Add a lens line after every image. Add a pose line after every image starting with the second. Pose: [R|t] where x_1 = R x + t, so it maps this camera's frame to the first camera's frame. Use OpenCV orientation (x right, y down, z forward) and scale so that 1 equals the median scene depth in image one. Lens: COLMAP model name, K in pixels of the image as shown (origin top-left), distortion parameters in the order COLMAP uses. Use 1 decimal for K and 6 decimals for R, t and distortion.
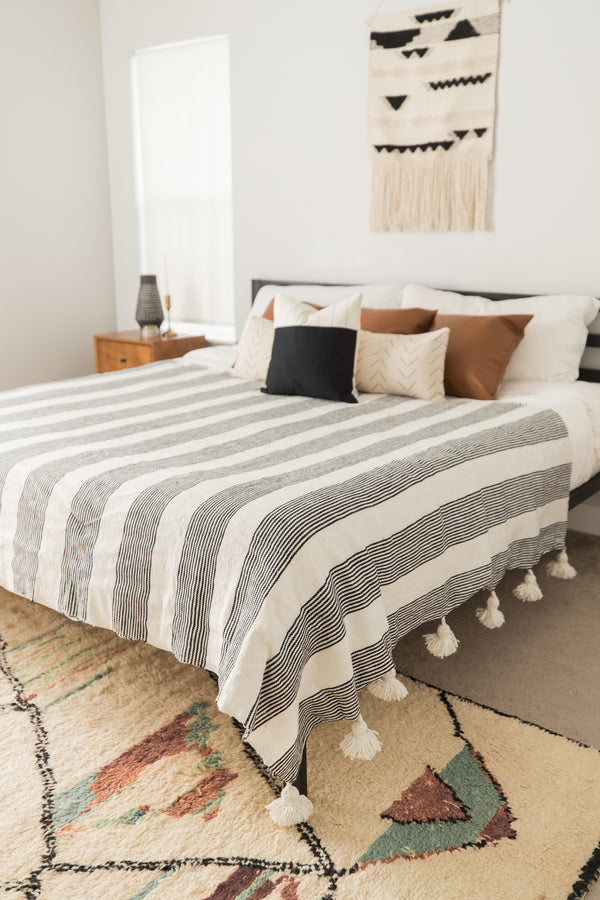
lens RADIAL K [[883.9, 0, 298.3], [0, 883.9, 445.5], [0, 0, 1]] dist [0.005071, 0.000000]
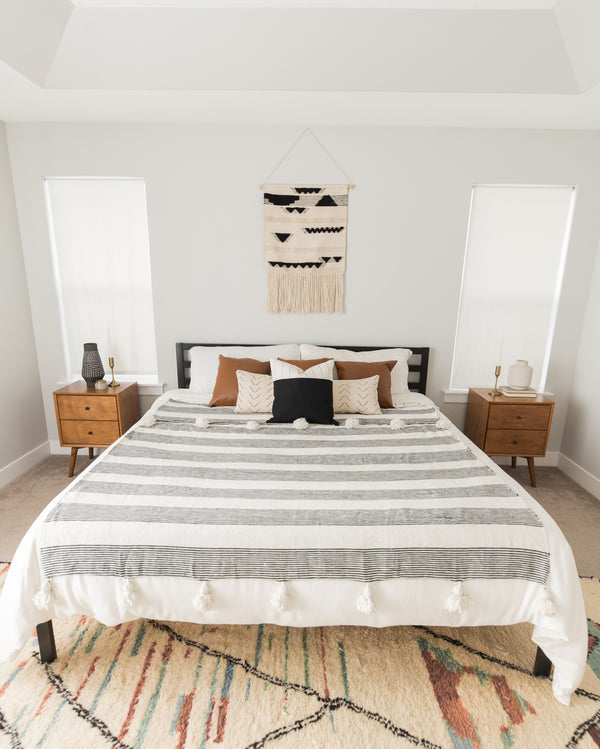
lens RADIAL K [[453.0, 0, 292.4], [0, 453.0, 404.5], [0, 0, 1]] dist [-0.002261, -0.003928]
pose [[0.788329, -0.149900, 0.596713, -0.553128], [0.137319, 0.988269, 0.066847, -0.159788], [-0.599733, 0.029243, 0.799665, 0.383713]]
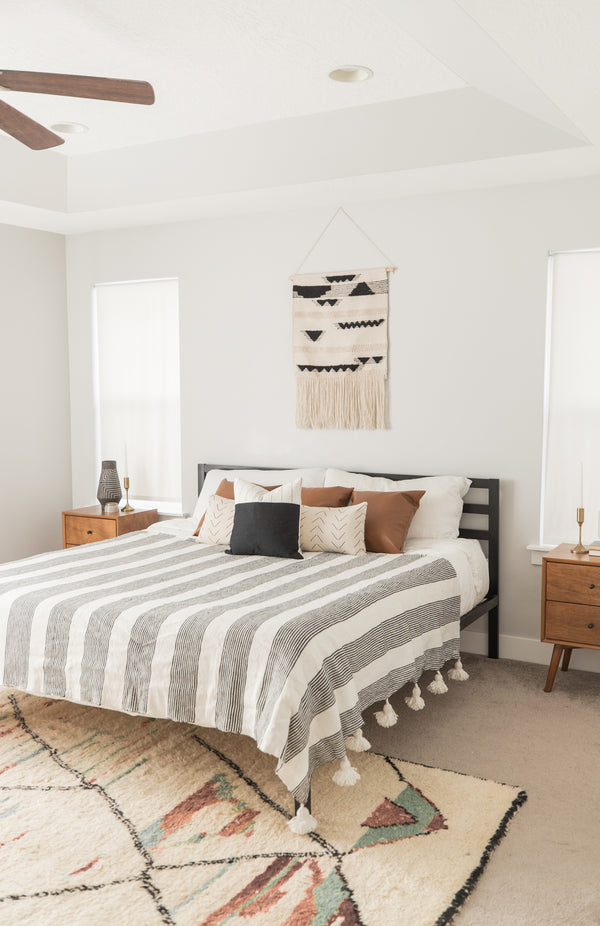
lens RADIAL K [[913.7, 0, 306.9], [0, 913.7, 461.1], [0, 0, 1]] dist [0.002159, 0.000000]
pose [[0.987274, -0.014701, 0.158349, -0.155285], [0.040894, 0.985703, -0.163456, 0.035305], [-0.153682, 0.167851, 0.973760, -0.405478]]
